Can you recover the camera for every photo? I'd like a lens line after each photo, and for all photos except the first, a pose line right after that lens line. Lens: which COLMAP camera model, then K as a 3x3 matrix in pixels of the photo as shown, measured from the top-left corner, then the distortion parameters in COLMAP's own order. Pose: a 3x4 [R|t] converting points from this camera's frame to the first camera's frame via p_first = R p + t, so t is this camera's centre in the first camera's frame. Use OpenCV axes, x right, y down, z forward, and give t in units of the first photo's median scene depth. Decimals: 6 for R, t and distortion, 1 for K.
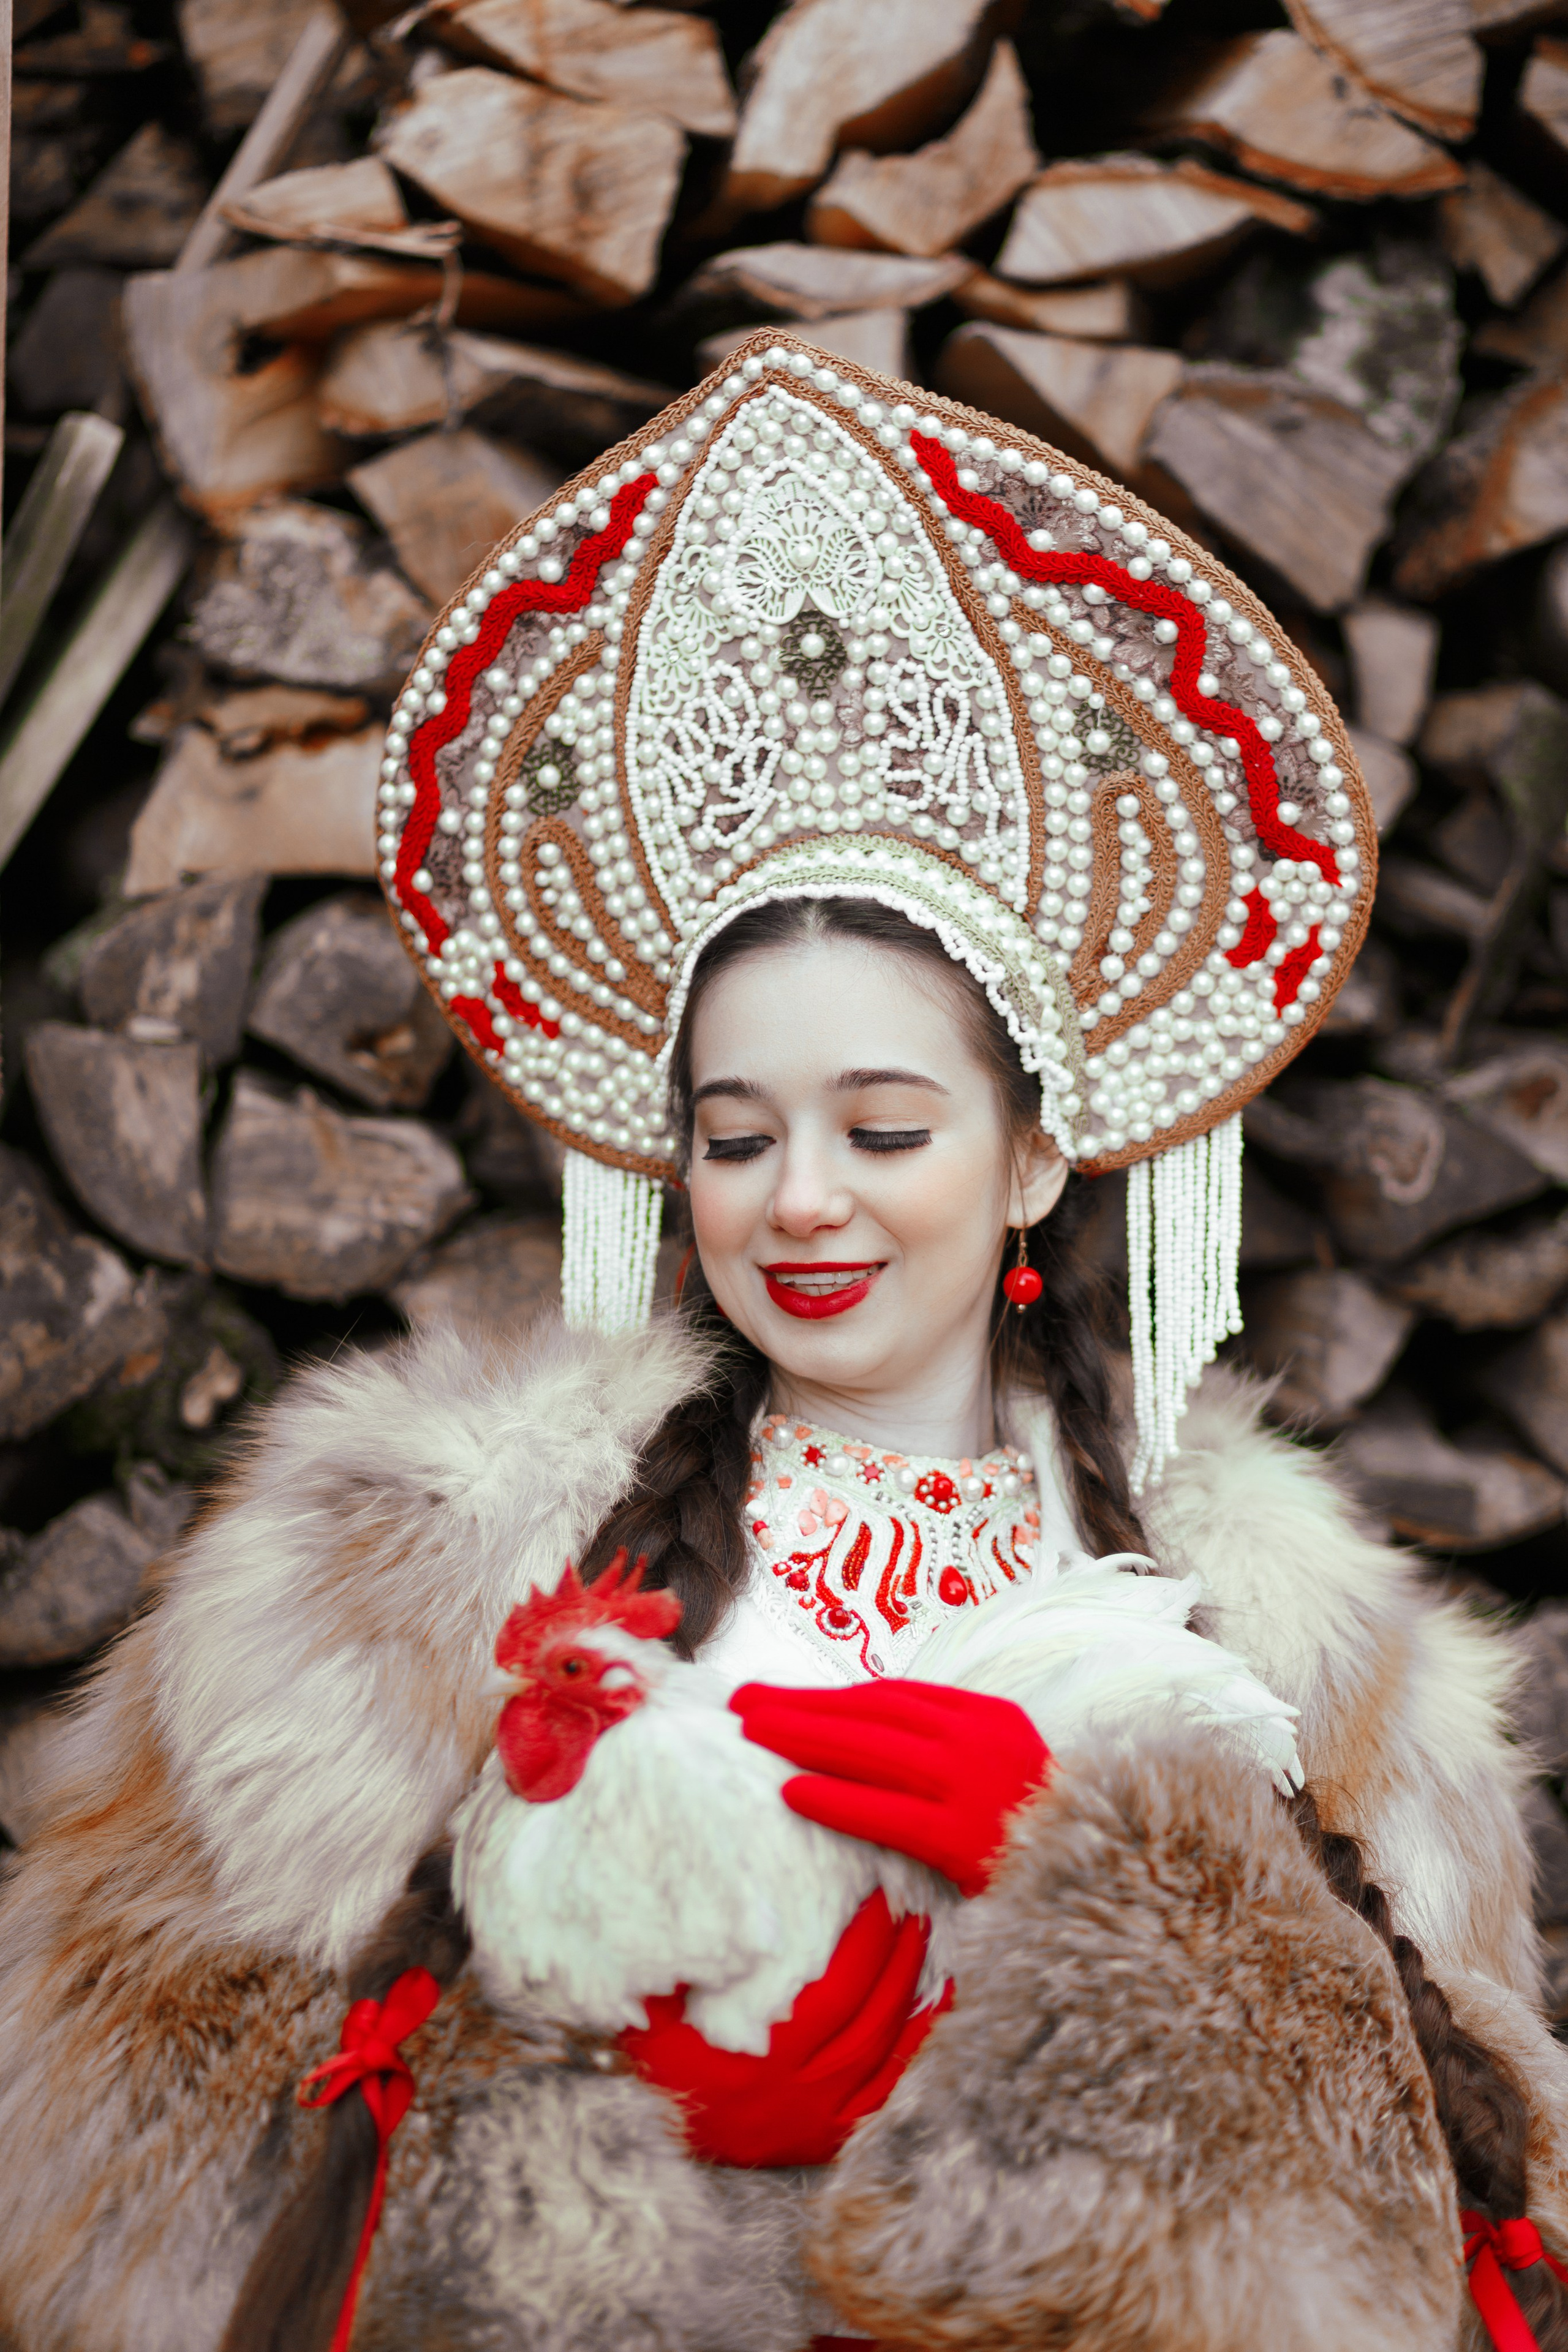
lens RADIAL K [[5950.2, 0, 788.1], [0, 5950.2, 1207.3], [0, 0, 1]] dist [0.047951, 0.582011]
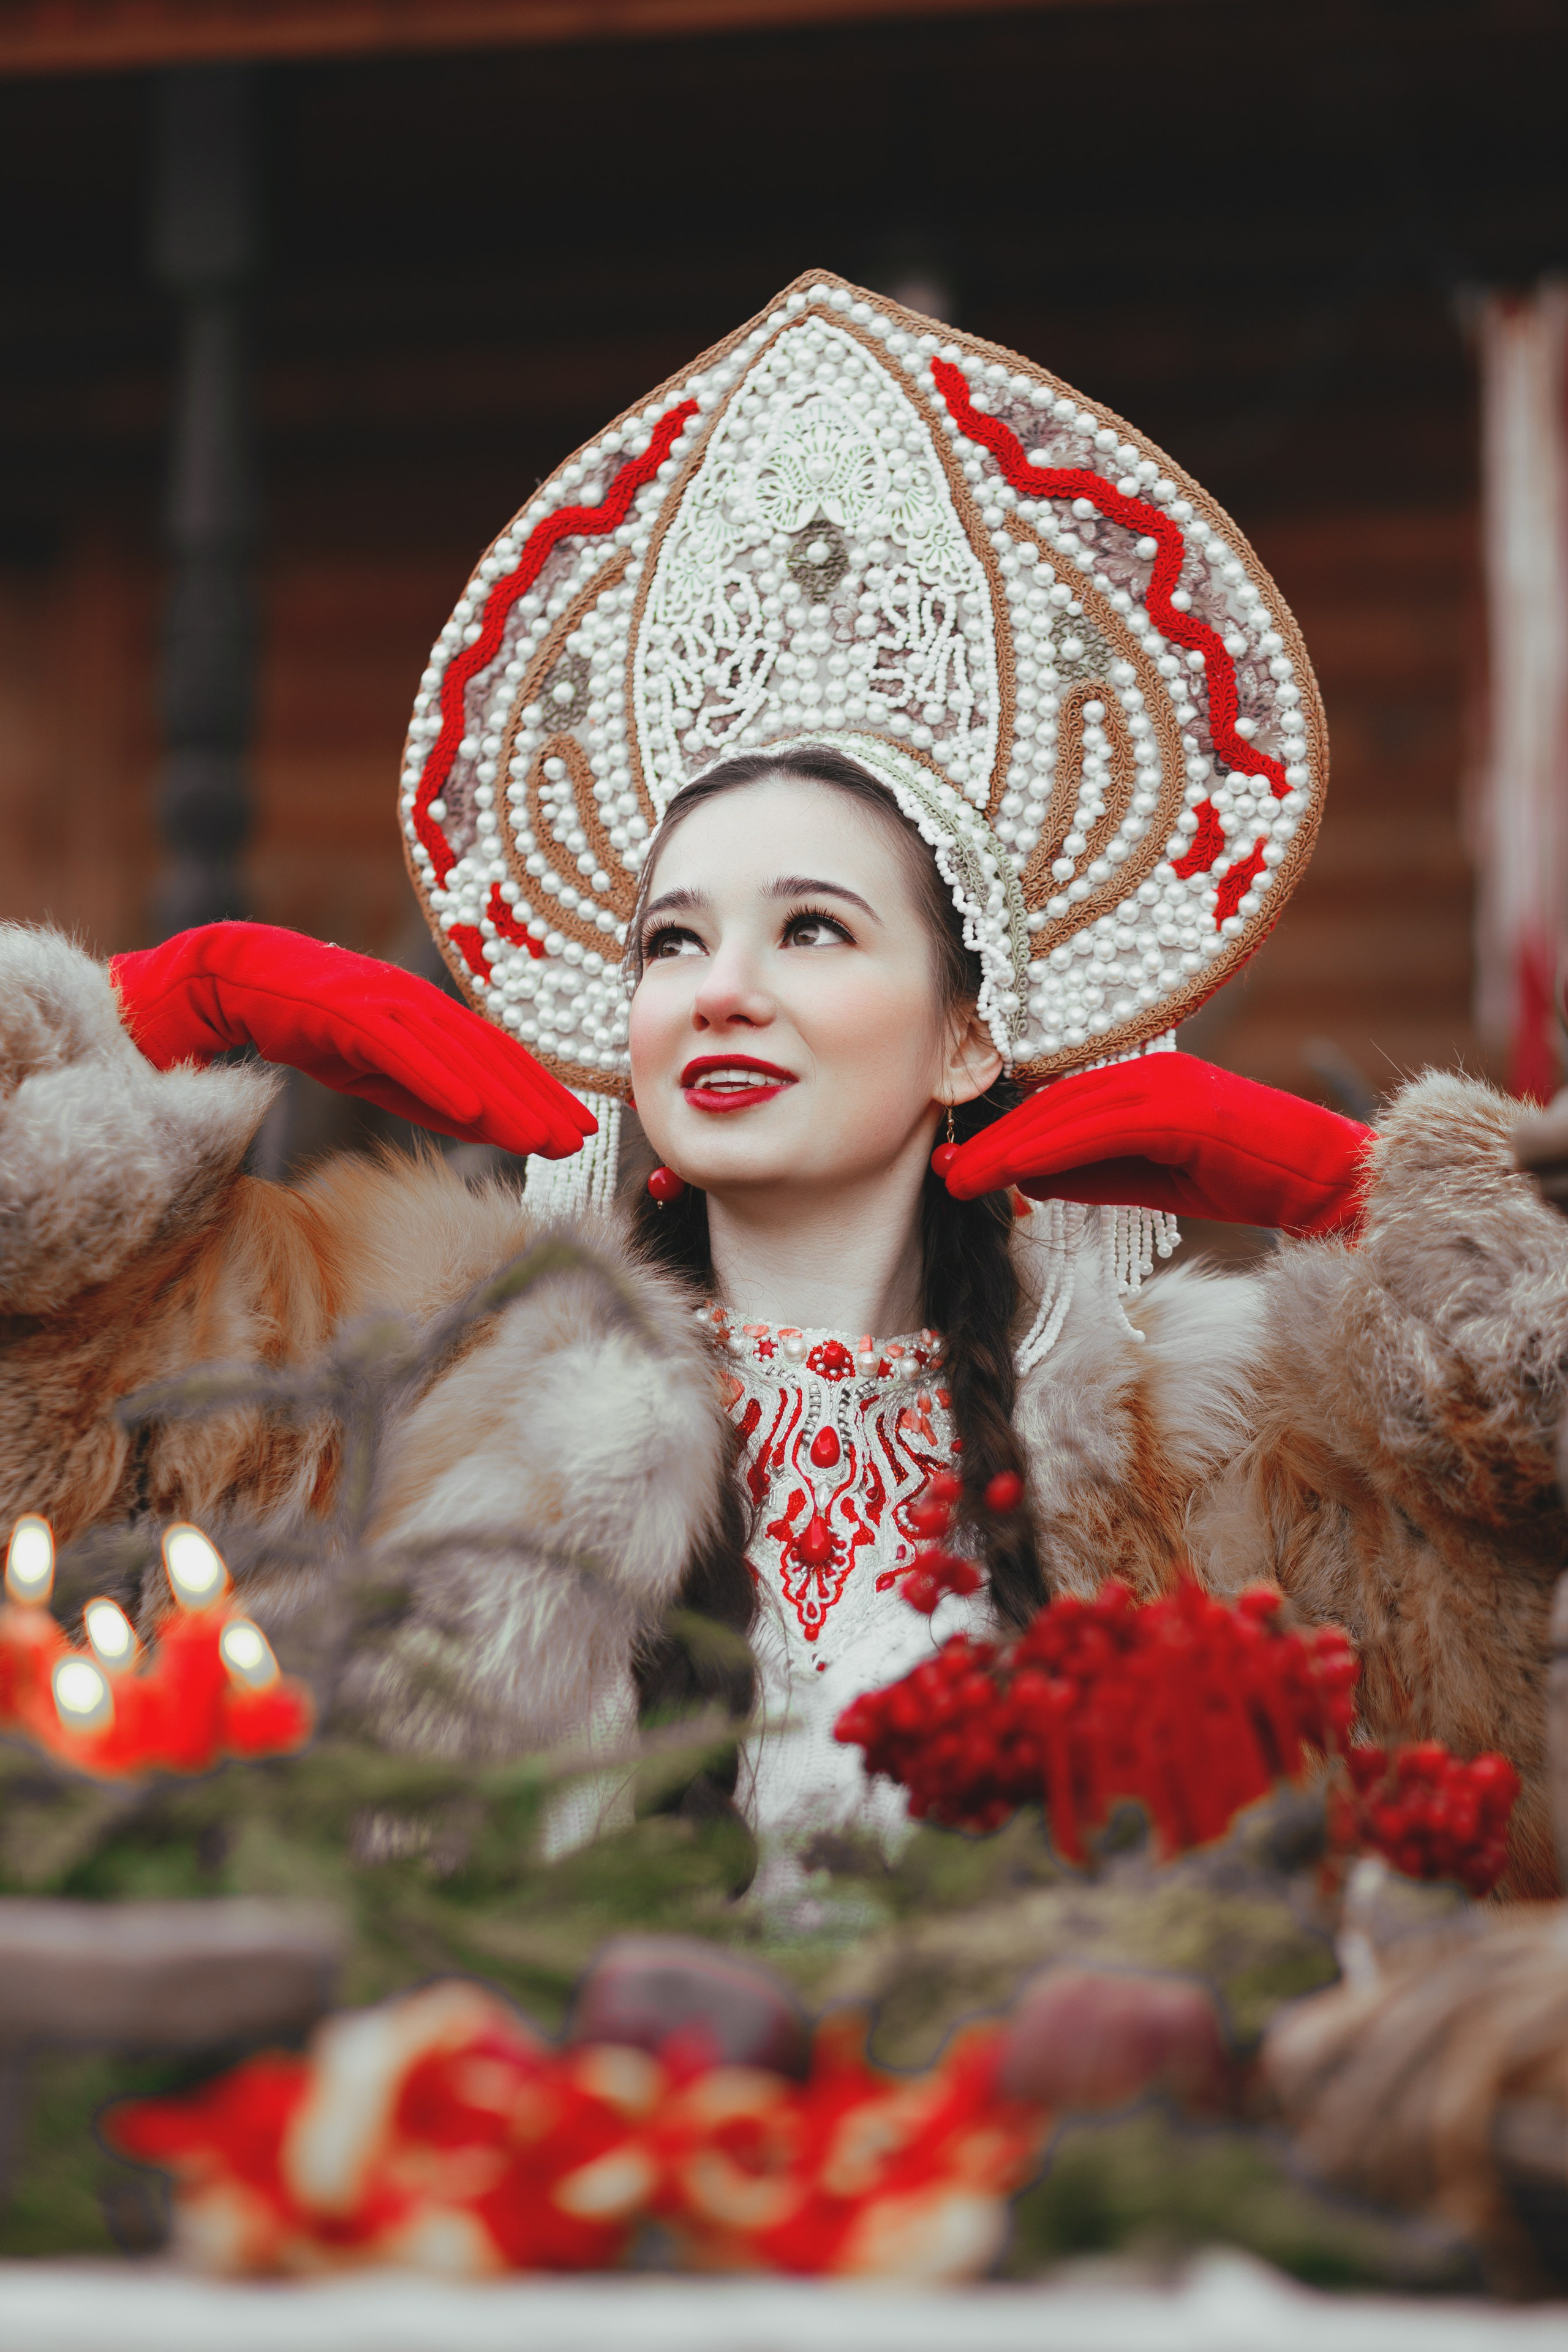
lens RADIAL K [[5884.4, 0, 781.3], [0, 5884.4, 1178.3], [0, 0, 1]] dist [0.057330, -0.508422]
pose [[0.988006, 0.111347, -0.106987, 0.121744], [-0.141746, 0.928830, -0.342320, 0.367274], [0.061256, 0.353379, 0.933473, 0.062016]]
